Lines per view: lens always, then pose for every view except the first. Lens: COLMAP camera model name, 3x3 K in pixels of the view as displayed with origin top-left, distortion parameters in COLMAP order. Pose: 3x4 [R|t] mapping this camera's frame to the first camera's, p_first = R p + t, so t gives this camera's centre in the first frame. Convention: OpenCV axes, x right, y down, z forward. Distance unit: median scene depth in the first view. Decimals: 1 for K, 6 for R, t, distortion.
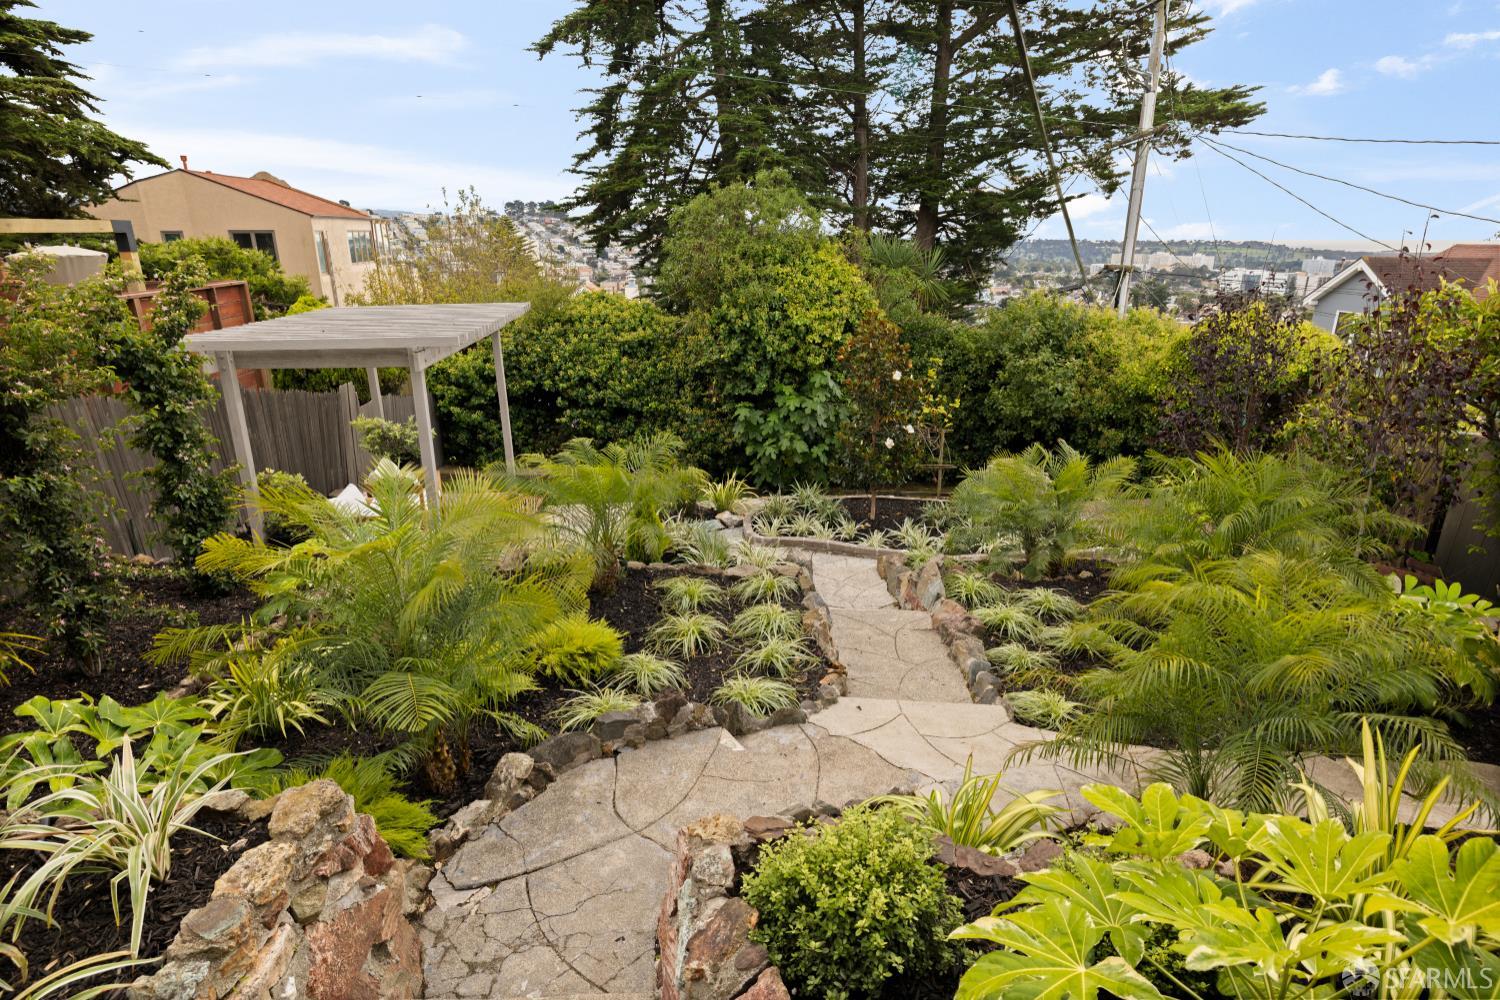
lens RADIAL K [[807.2, 0, 746.1], [0, 807.2, 500.0], [0, 0, 1]] dist [0.002984, -0.002506]
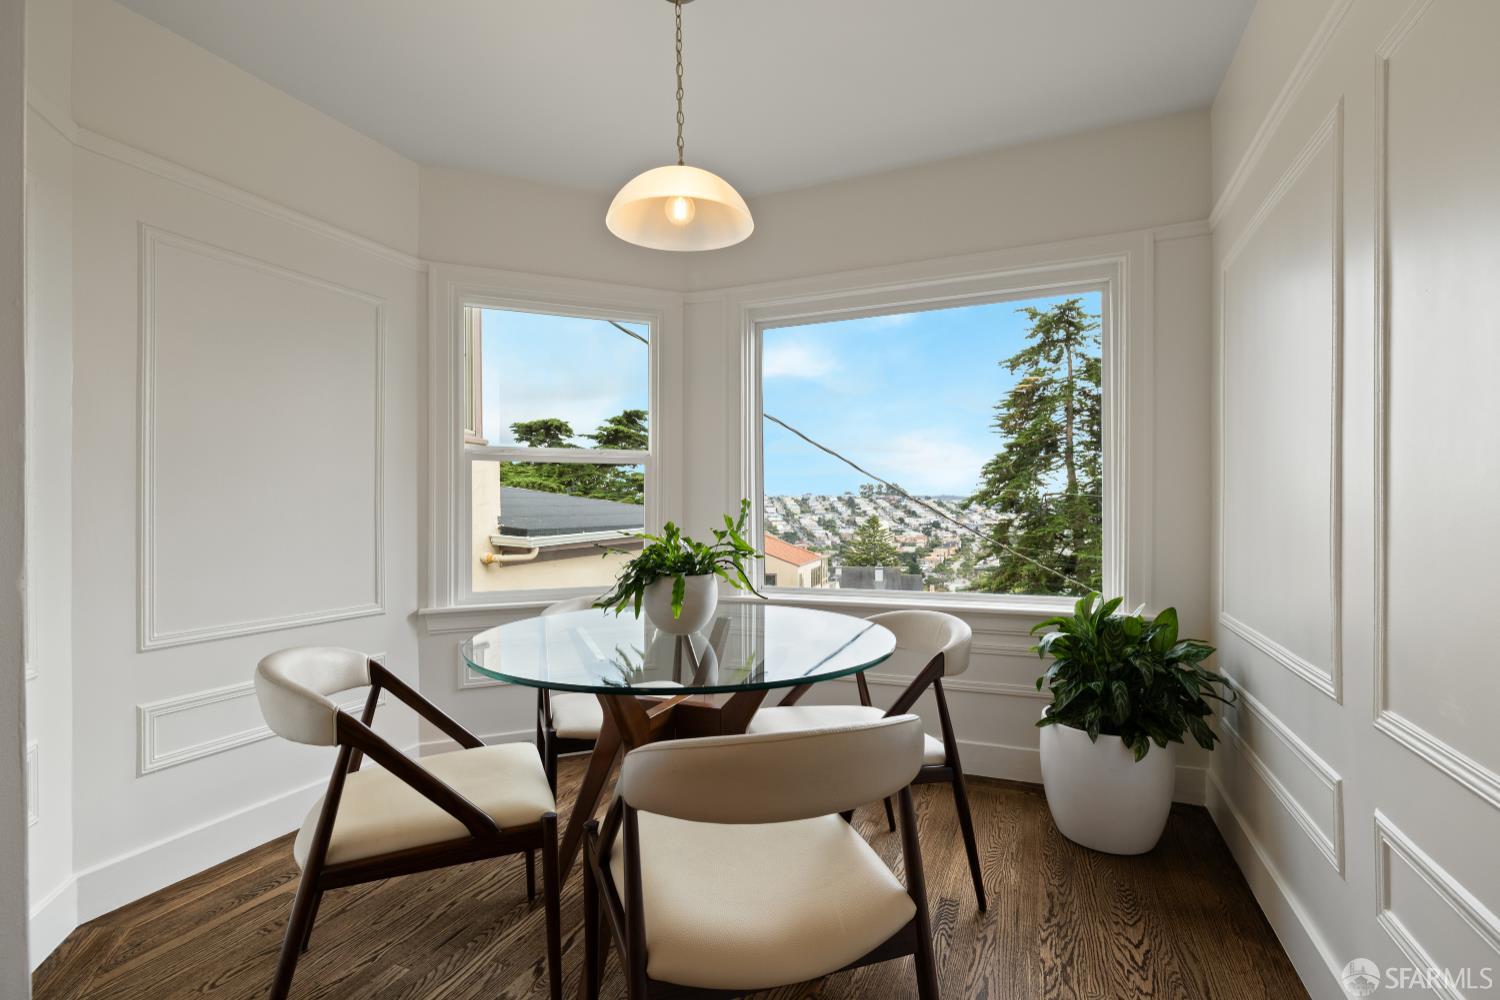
lens RADIAL K [[698.0, 0, 754.2], [0, 698.0, 501.7], [0, 0, 1]] dist [-0.010253, 0.000770]
pose [[0.912163, -0.008614, -0.409737, -0.046486], [-0.123146, 0.947816, -0.294075, -0.068501], [0.390889, 0.318702, 0.863502, -0.453262]]
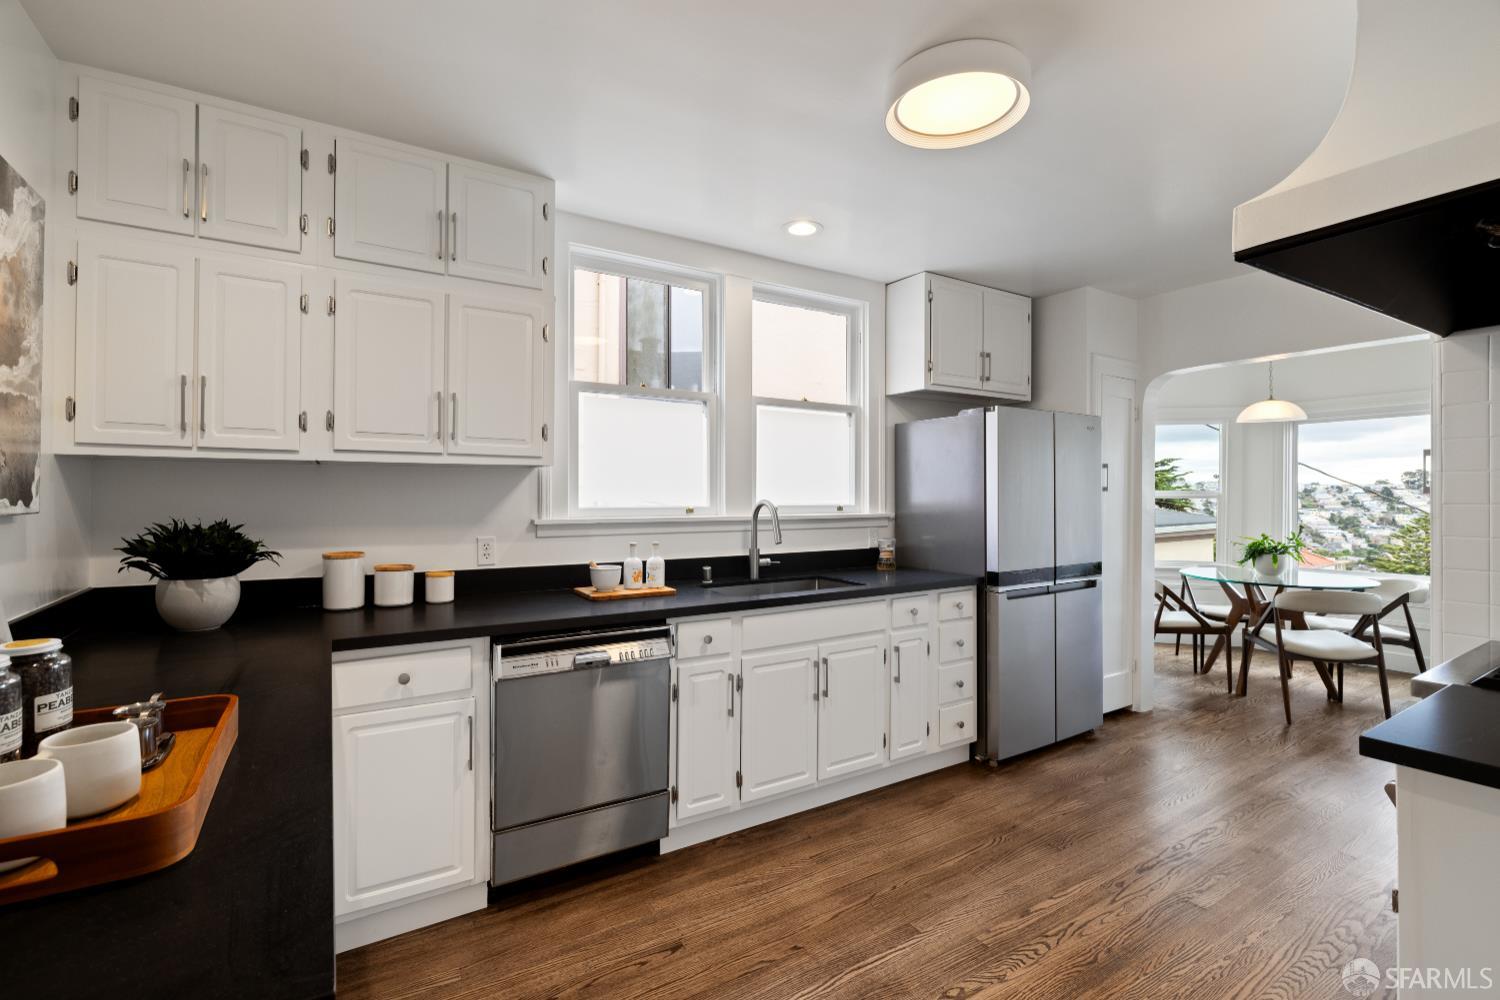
lens RADIAL K [[671.3, 0, 751.8], [0, 671.3, 499.5], [0, 0, 1]] dist [-0.004871, 0.001847]
pose [[0.503149, 0.000179, -0.864200, 0.003943], [-0.272569, 0.948992, -0.158496, -0.027859], [0.820090, 0.315301, 0.477533, -0.600662]]
